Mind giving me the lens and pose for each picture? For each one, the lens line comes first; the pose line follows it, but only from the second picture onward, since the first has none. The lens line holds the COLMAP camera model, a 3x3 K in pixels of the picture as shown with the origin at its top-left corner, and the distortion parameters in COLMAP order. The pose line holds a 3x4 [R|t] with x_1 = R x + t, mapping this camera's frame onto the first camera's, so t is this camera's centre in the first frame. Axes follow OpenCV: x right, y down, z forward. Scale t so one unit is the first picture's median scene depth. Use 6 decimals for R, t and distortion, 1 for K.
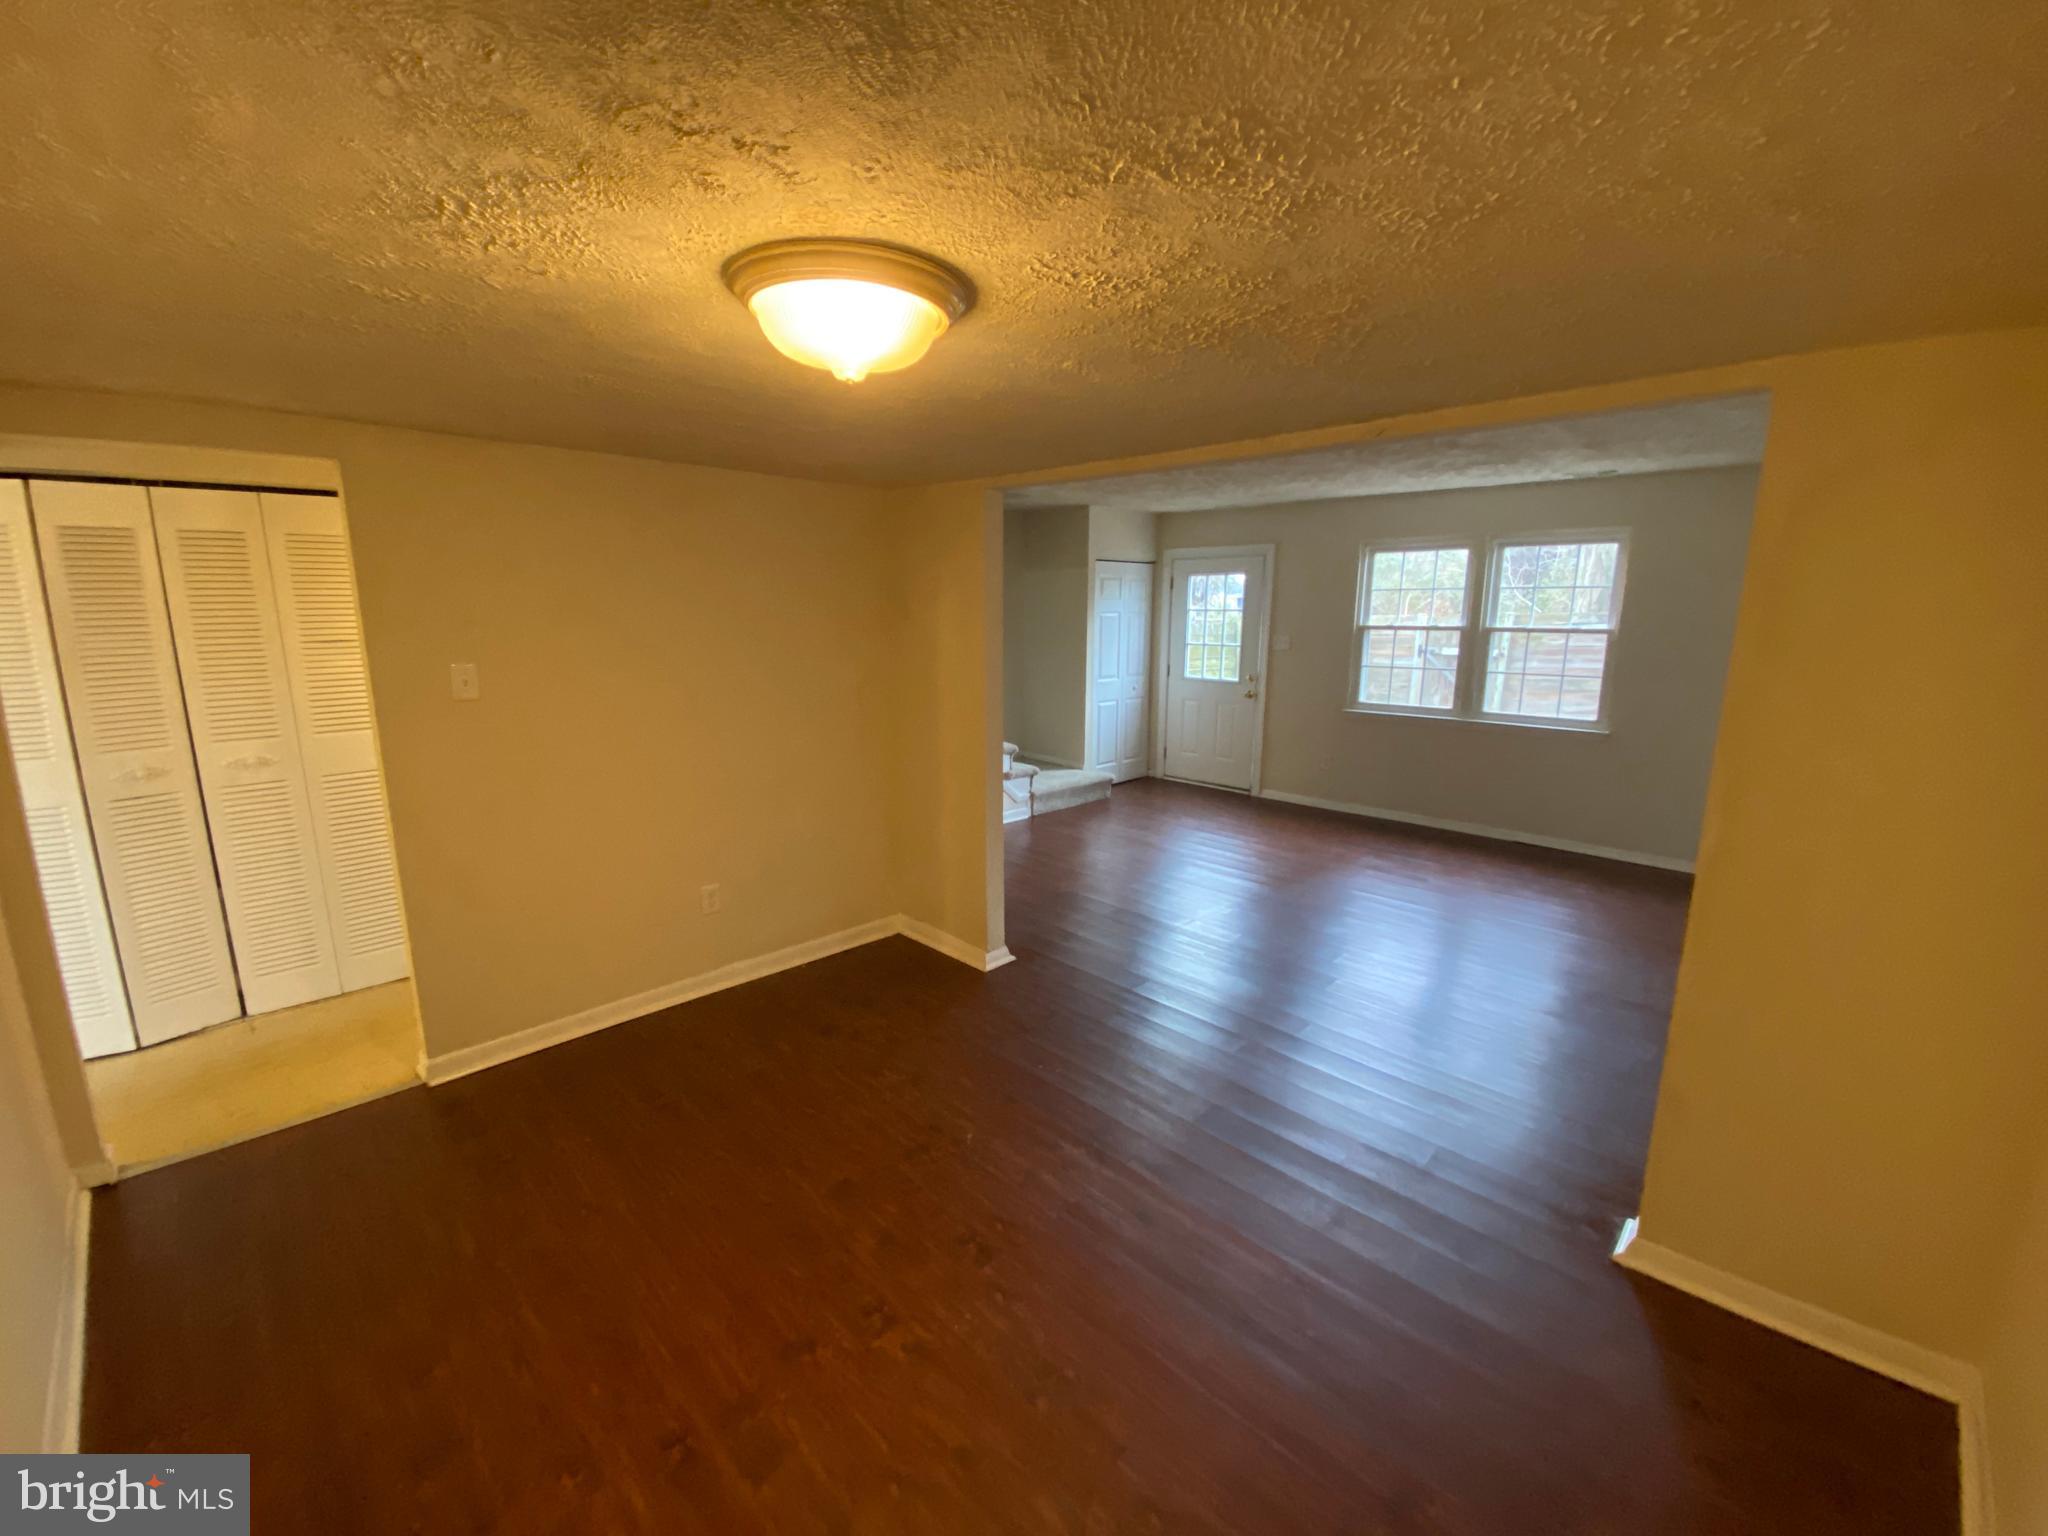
lens RADIAL K [[827.5, 0, 1029.3], [0, 827.5, 775.4], [0, 0, 1]] dist [0.003869, -0.008693]
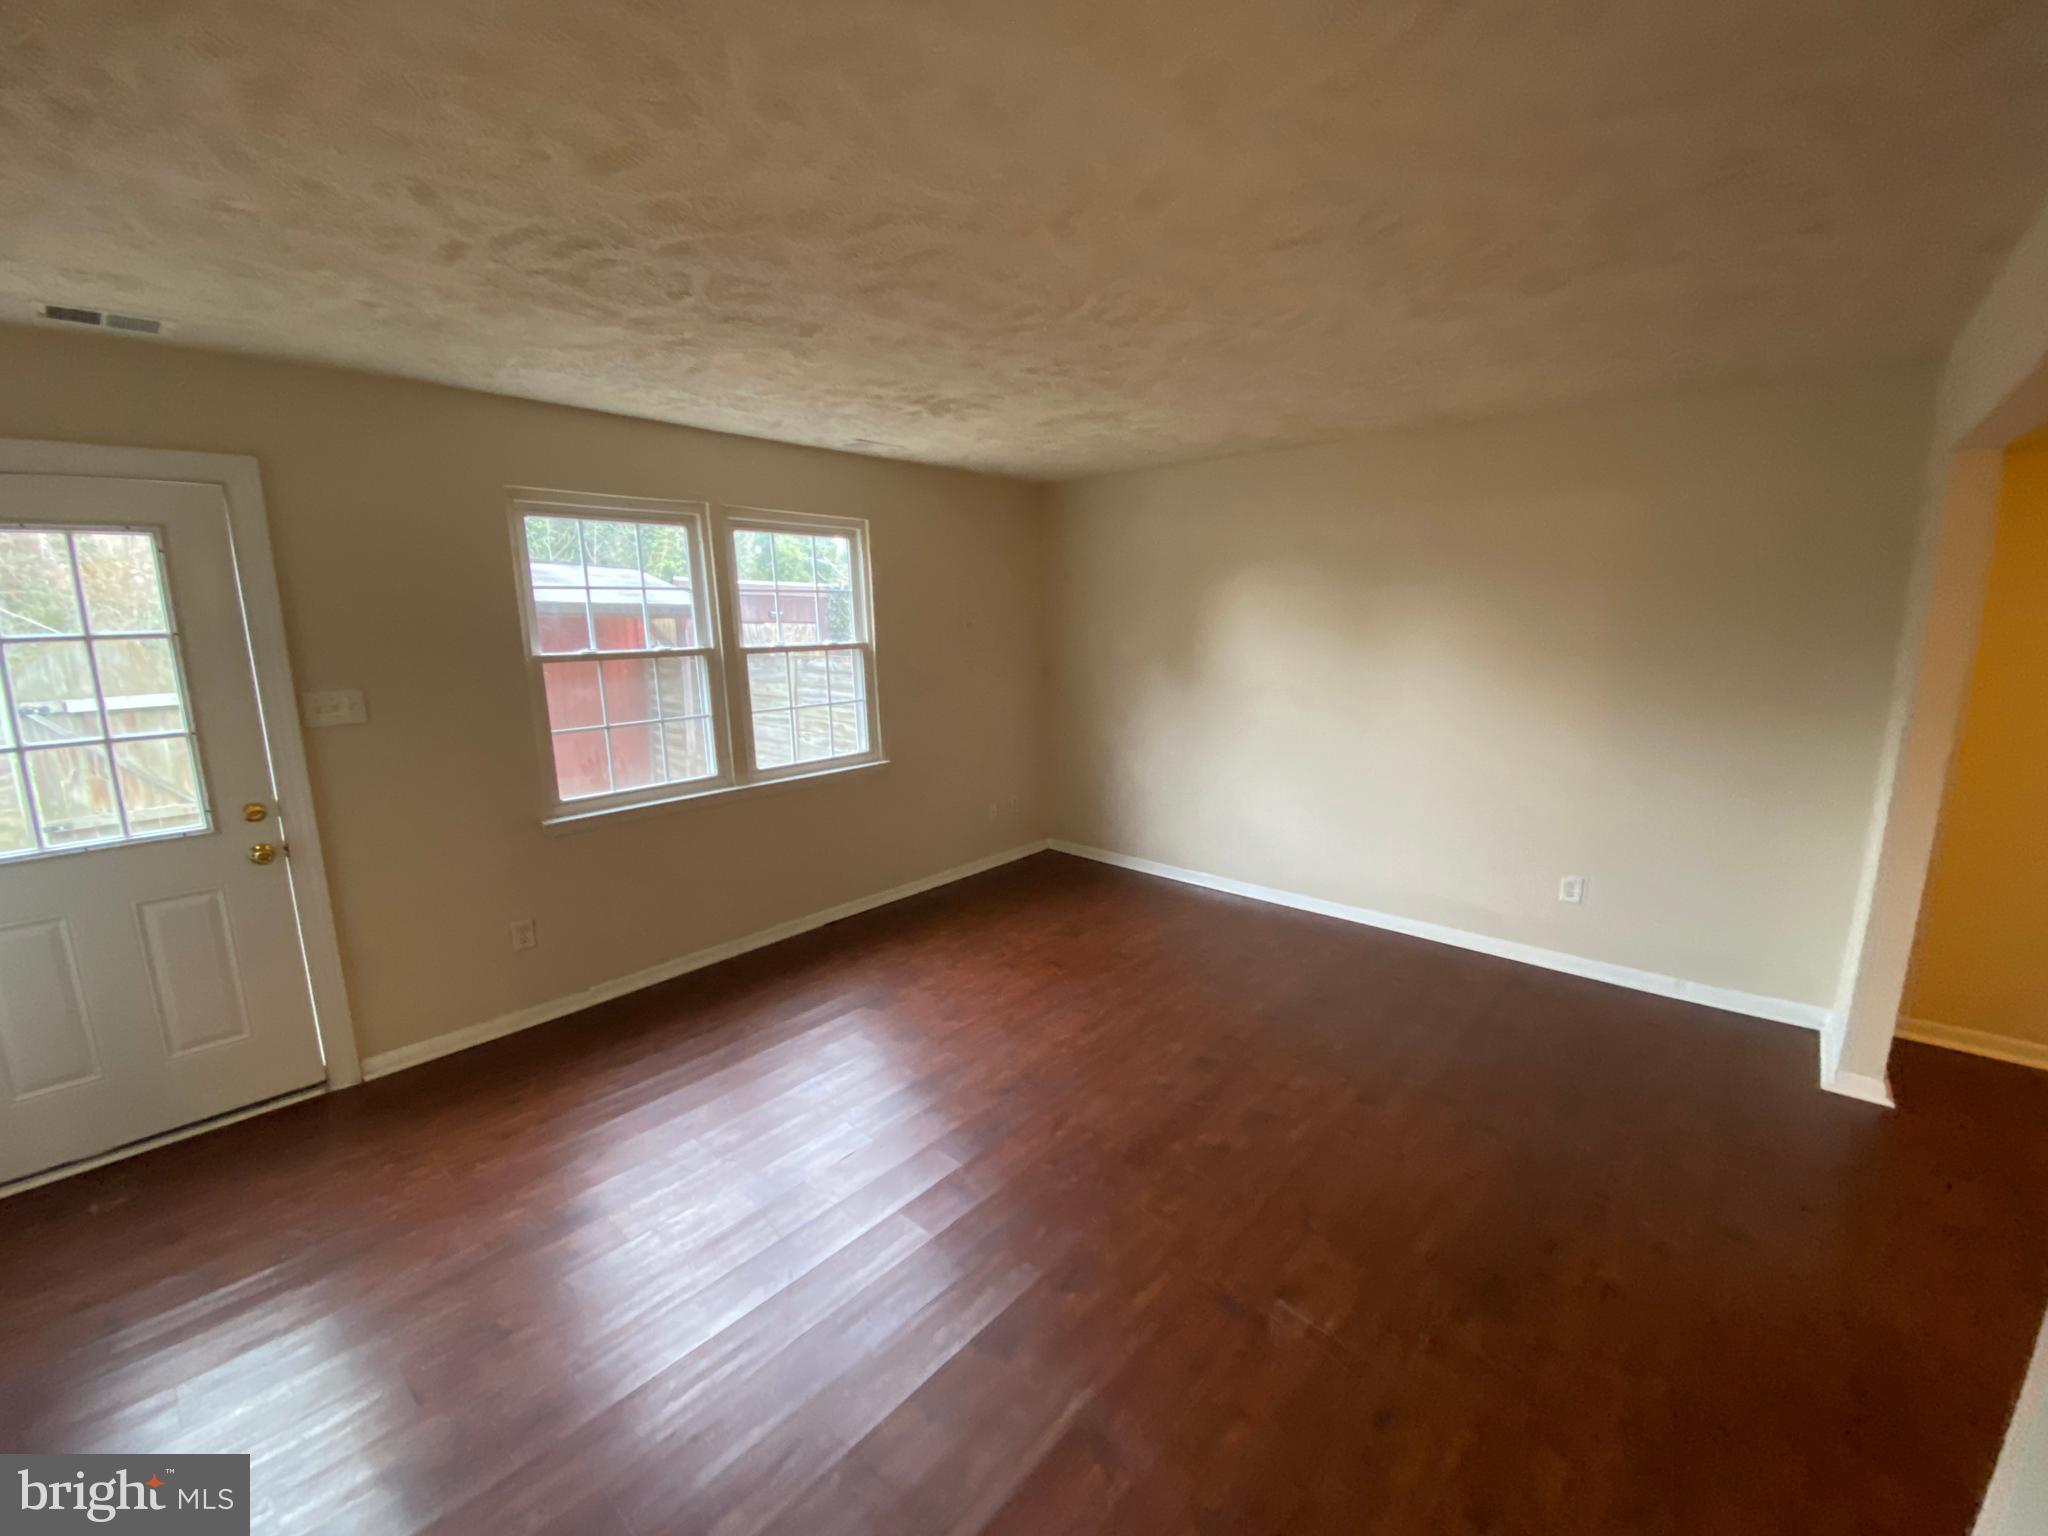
lens RADIAL K [[827.5, 0, 1015.2], [0, 827.5, 768.2], [0, 0, 1]] dist [0.003869, -0.008693]
pose [[-0.046996, -0.191694, 0.980329, -0.116874], [0.200488, 0.959632, 0.197258, -0.149846], [-0.978568, 0.205815, -0.006666, 0.699687]]
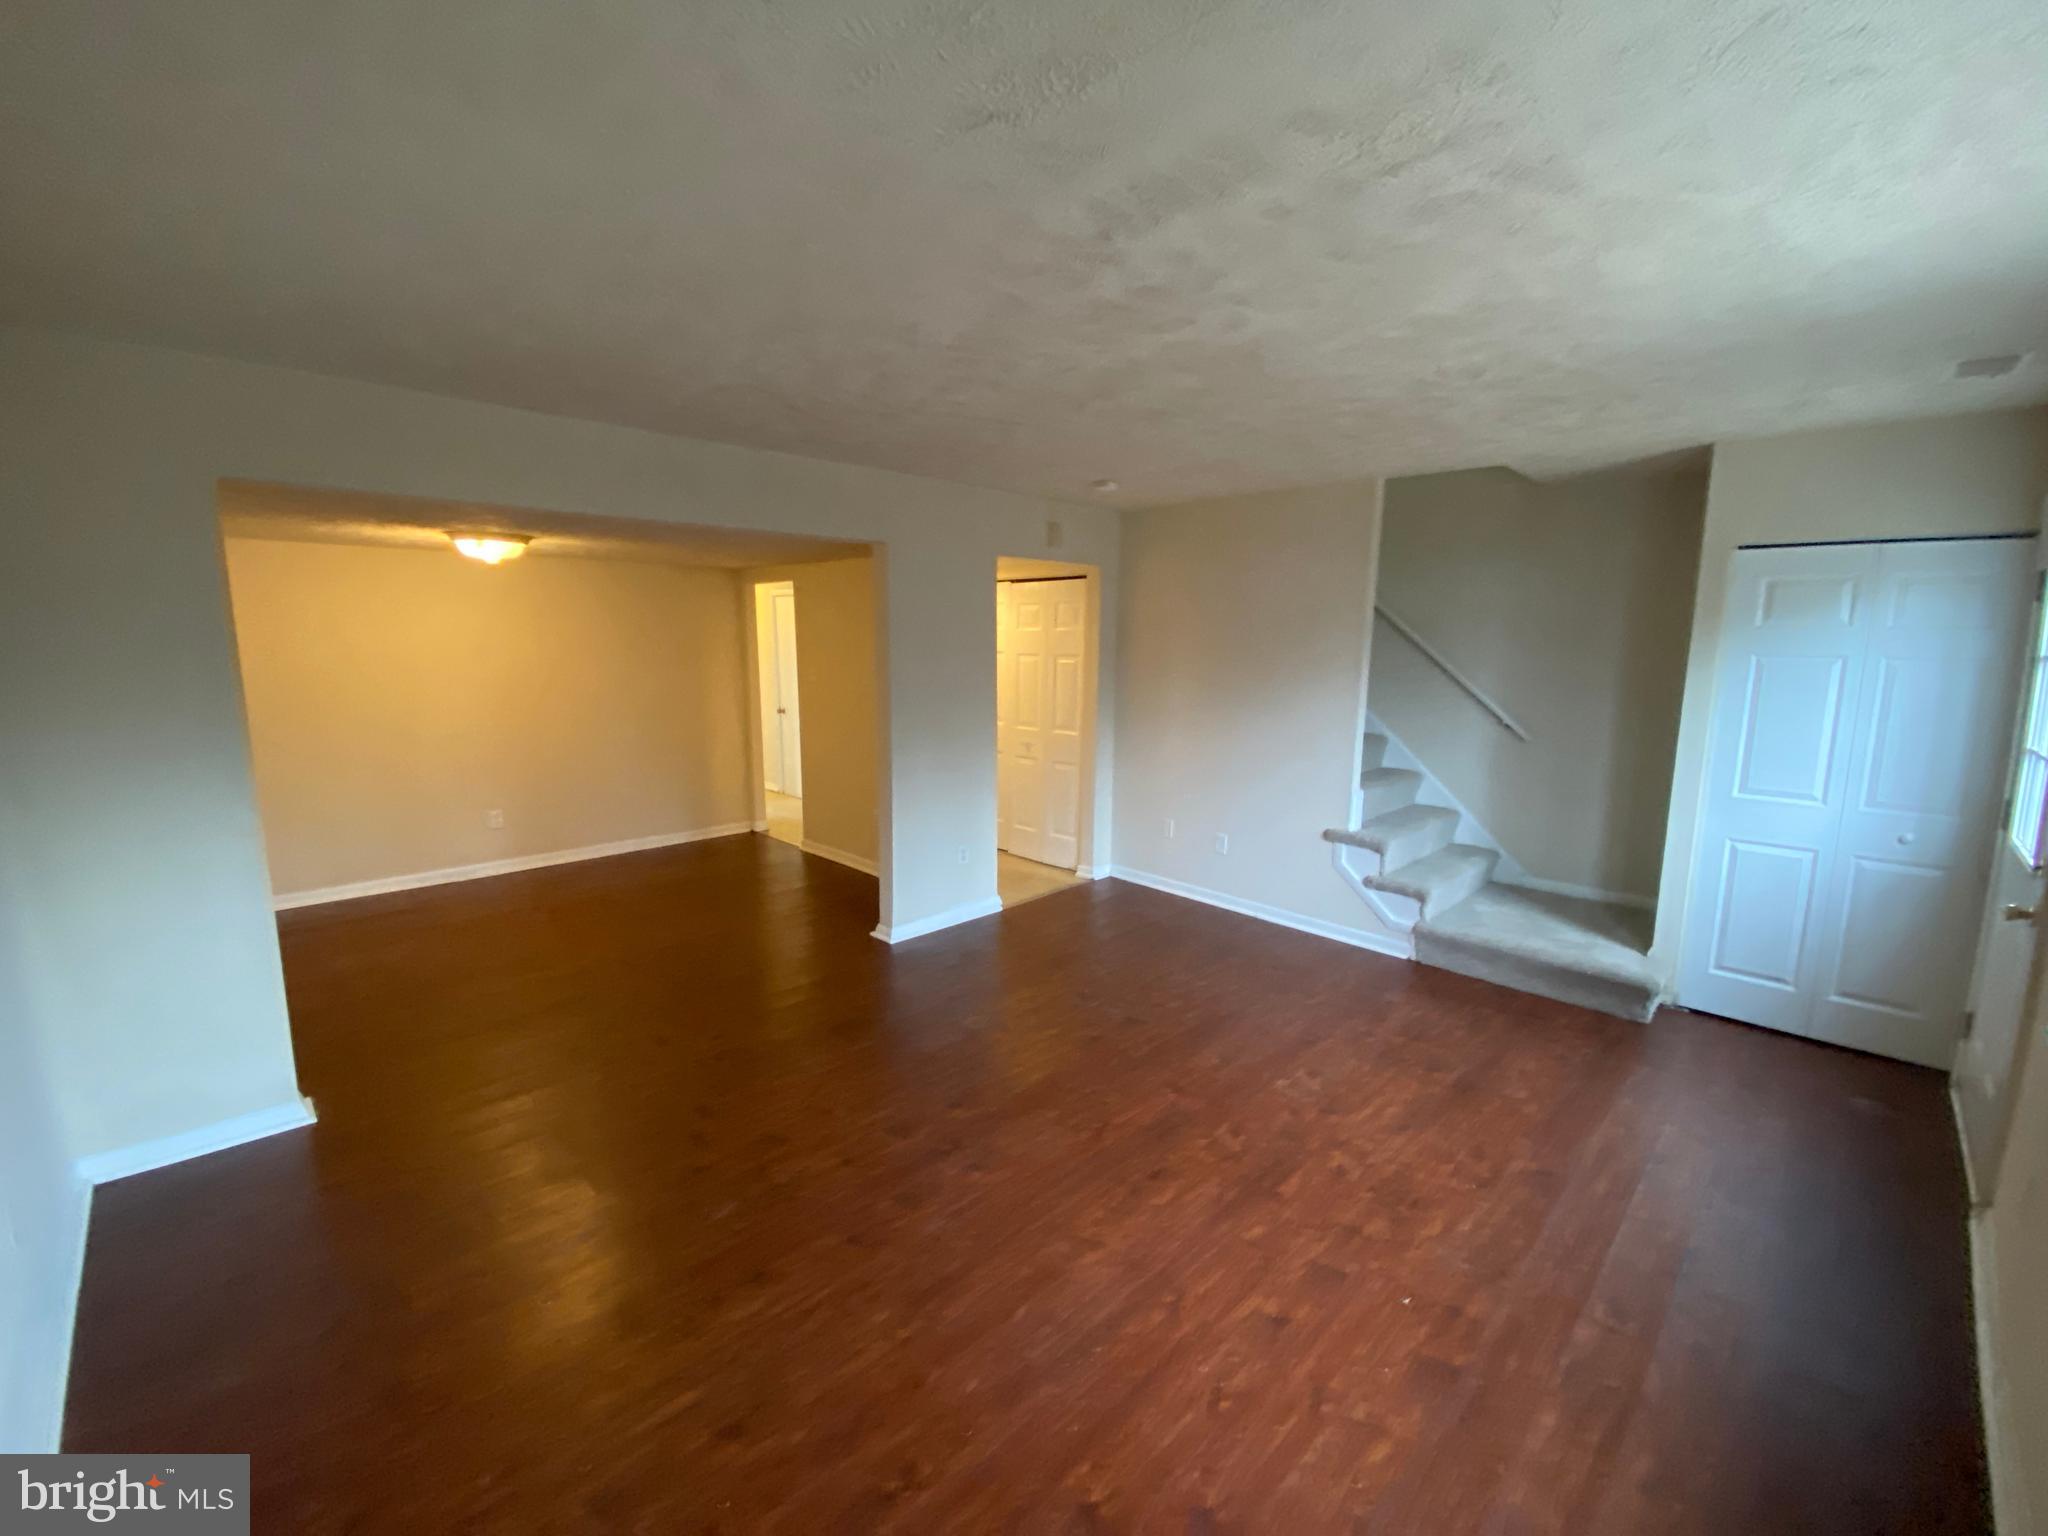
lens RADIAL K [[827.5, 0, 1012.1], [0, 827.5, 763.4], [0, 0, 1]] dist [0.003869, -0.008693]
pose [[-0.032453, 0.141963, -0.989340, 0.616404], [-0.203997, 0.968083, 0.145604, -0.127183], [0.978433, 0.206547, -0.002457, 0.633119]]
